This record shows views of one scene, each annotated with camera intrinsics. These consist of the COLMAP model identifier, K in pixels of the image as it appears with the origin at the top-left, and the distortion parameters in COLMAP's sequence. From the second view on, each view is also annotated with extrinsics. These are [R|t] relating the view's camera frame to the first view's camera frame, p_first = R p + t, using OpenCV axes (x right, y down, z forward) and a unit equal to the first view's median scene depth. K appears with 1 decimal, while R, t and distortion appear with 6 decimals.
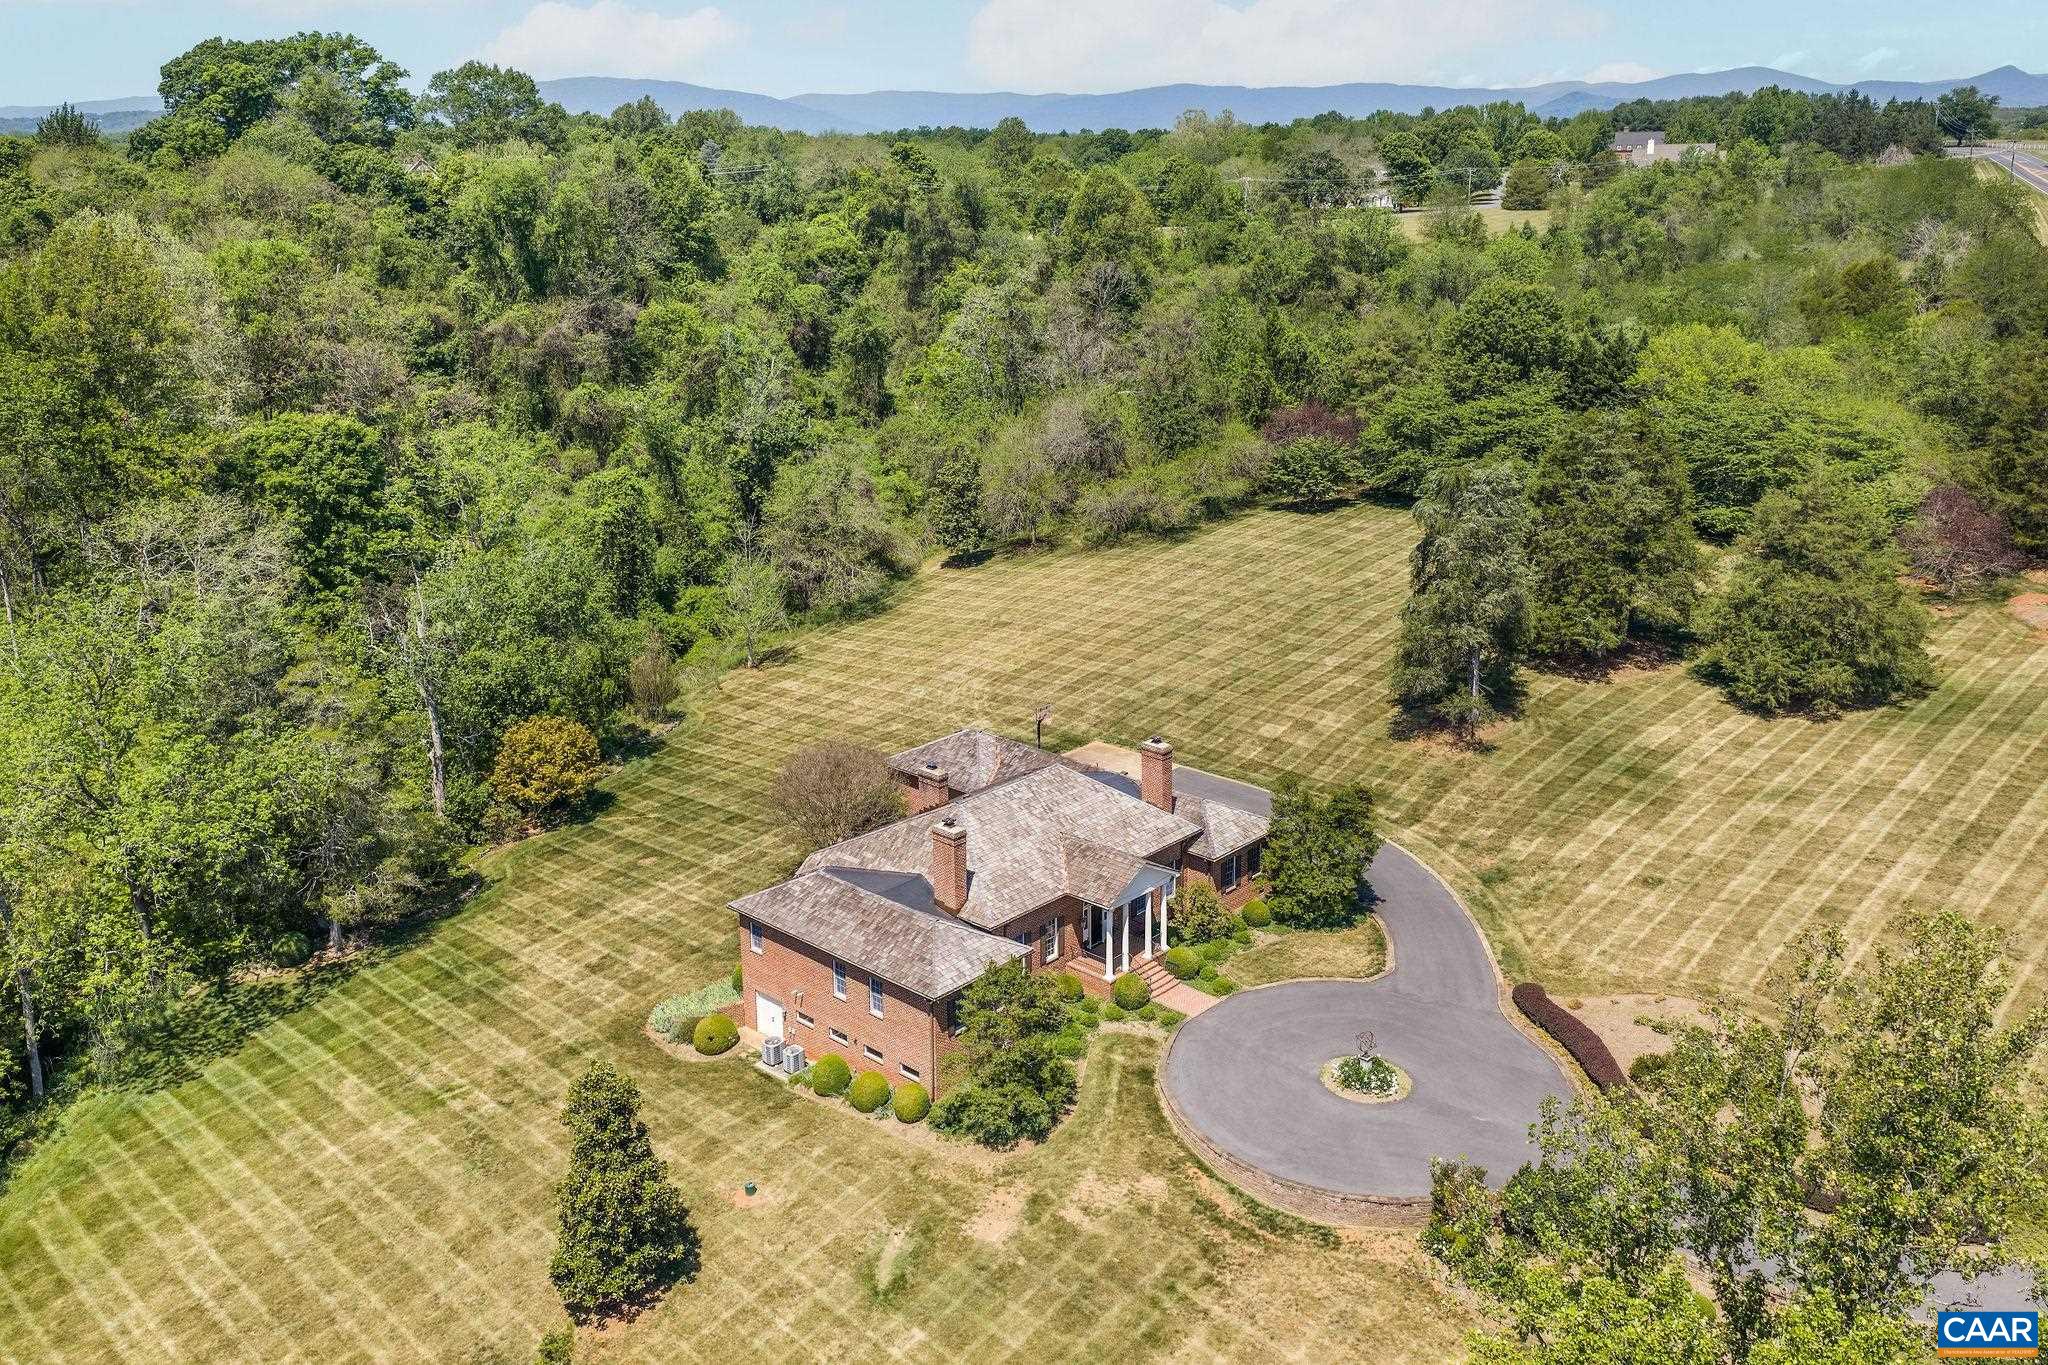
lens RADIAL K [[1712.4, 0, 1026.6], [0, 1712.4, 523.1], [0, 0, 1]] dist [0.031087, -0.003482]
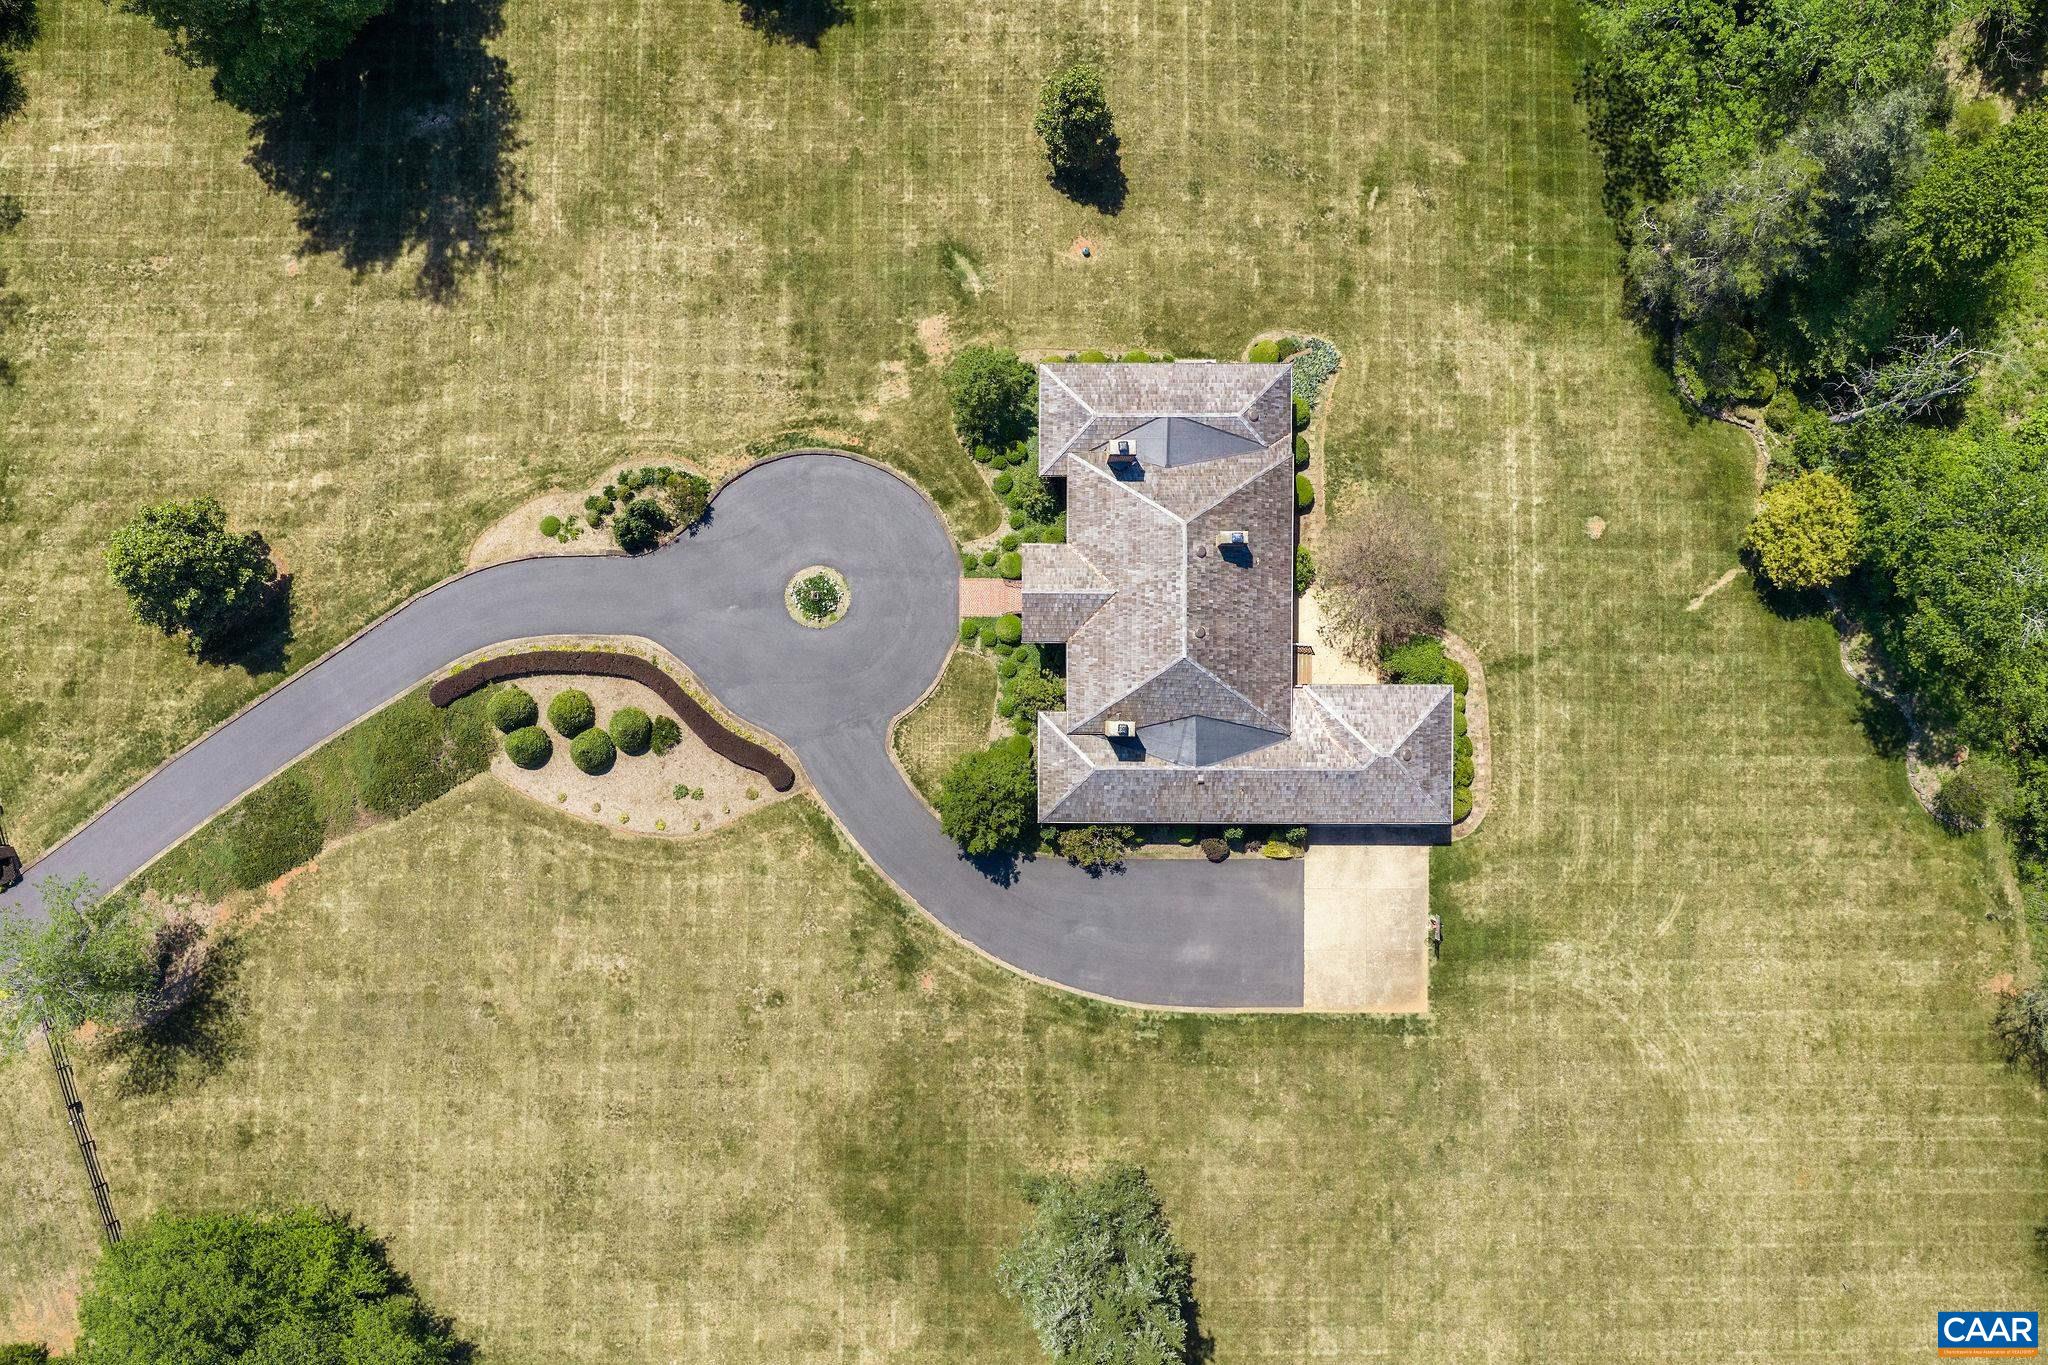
lens RADIAL K [[1697.9, 0, 1024.0], [0, 1697.9, 682.5], [0, 0, 1]] dist [0.009901, -0.021947]
pose [[-0.733028, 0.679027, 0.039907, 0.045730], [-0.141039, -0.209126, 0.967664, -0.700152], [0.665416, 0.703696, 0.249064, 0.552361]]
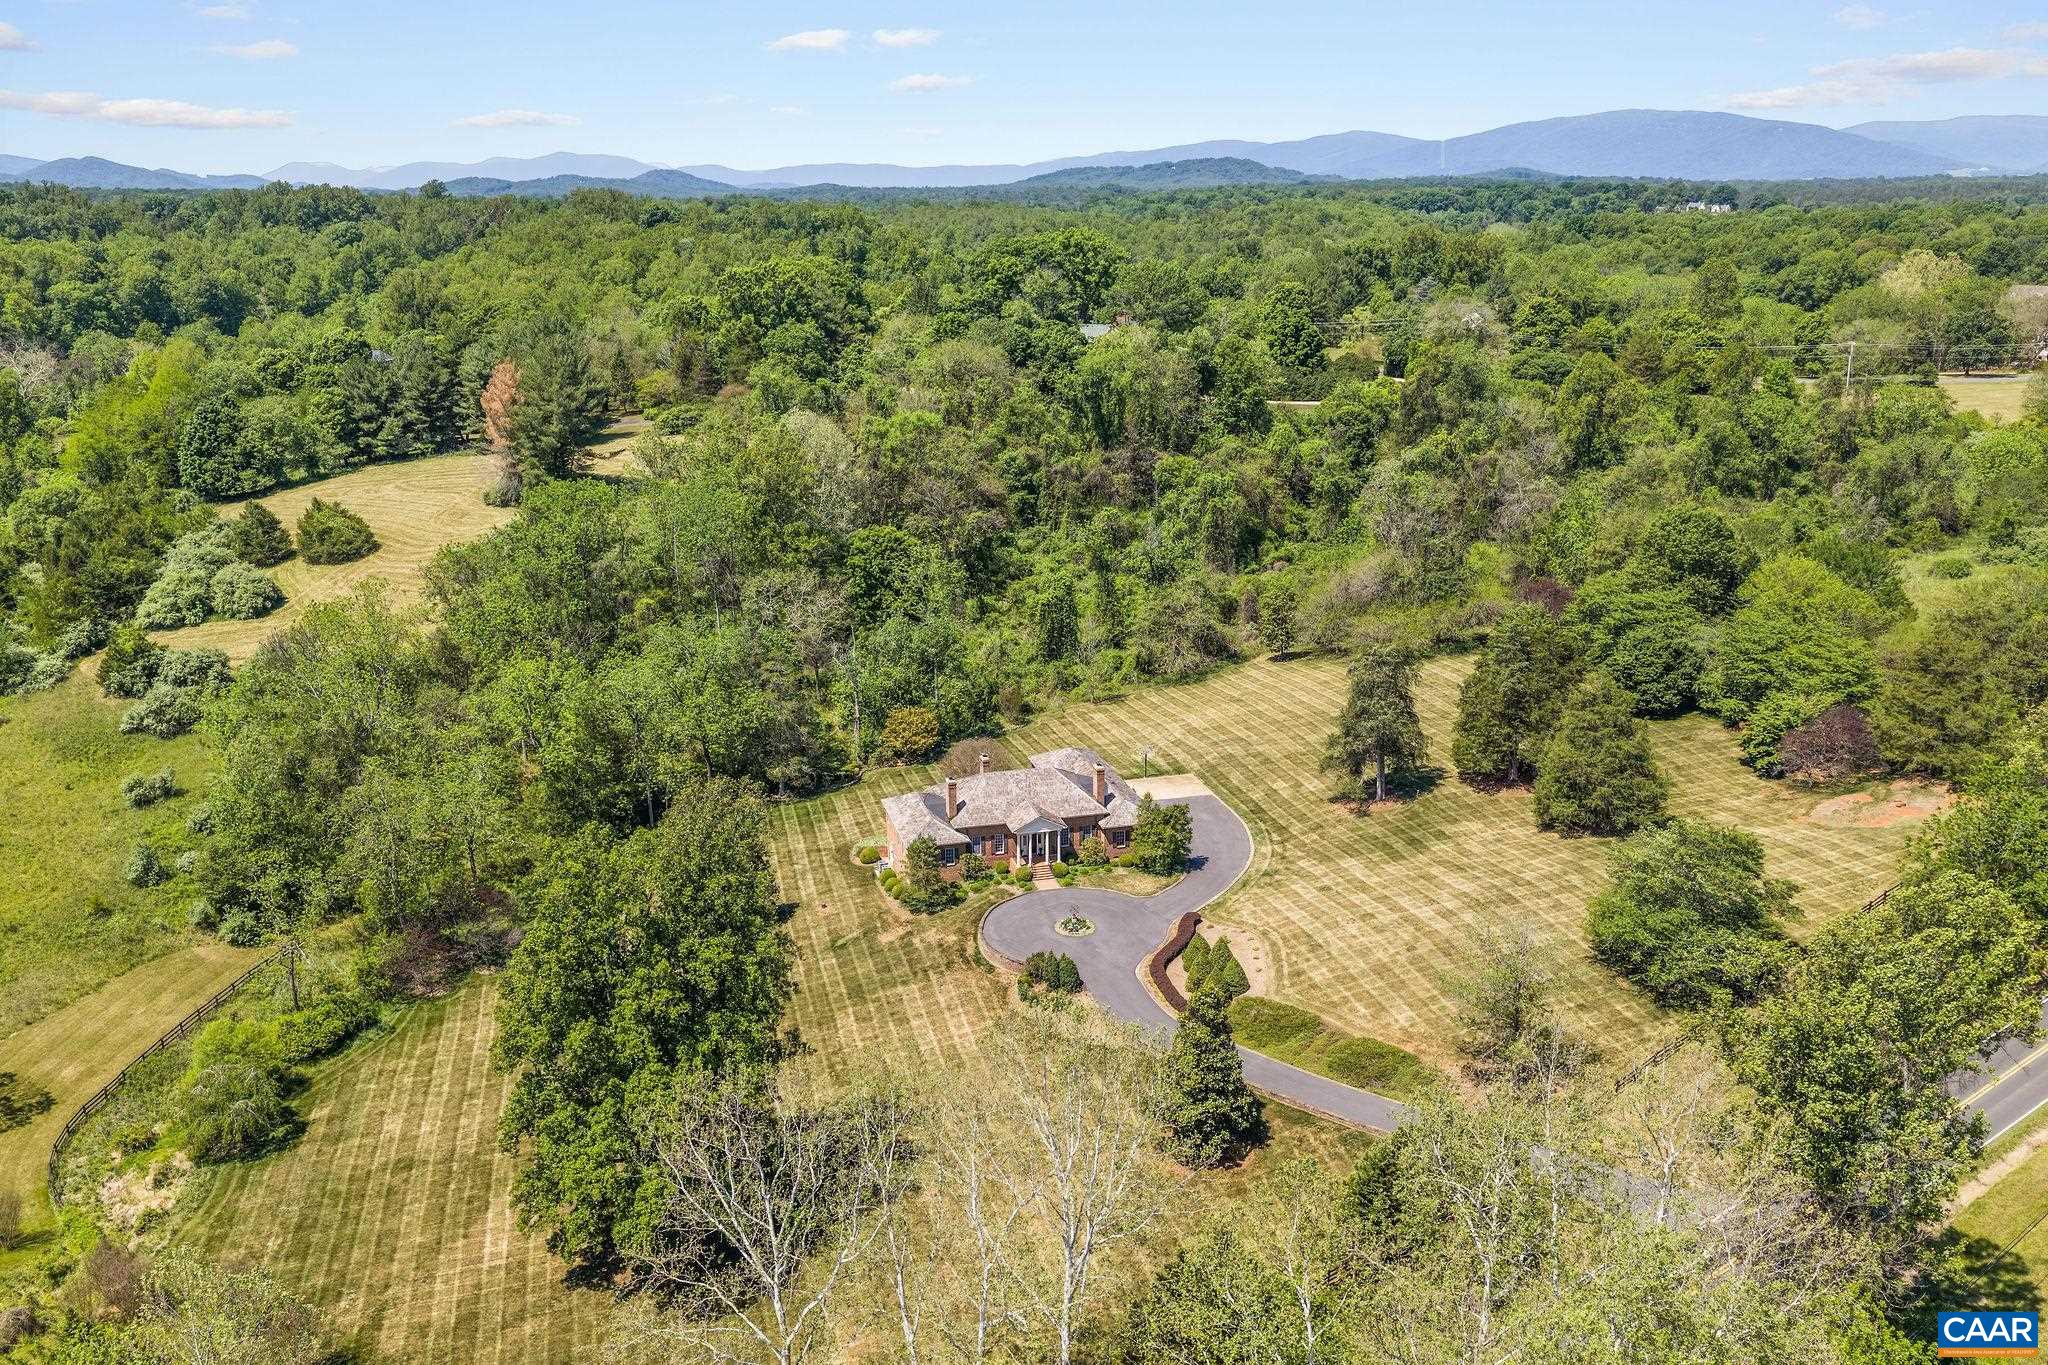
lens RADIAL K [[1697.9, 0, 1024.0], [0, 1697.9, 682.5], [0, 0, 1]] dist [0.009901, -0.021947]
pose [[0.842478, 0.150080, -0.517403, 0.800411], [-0.112155, 0.988230, 0.104029, -0.125337], [0.526926, -0.029612, 0.849395, -0.545163]]
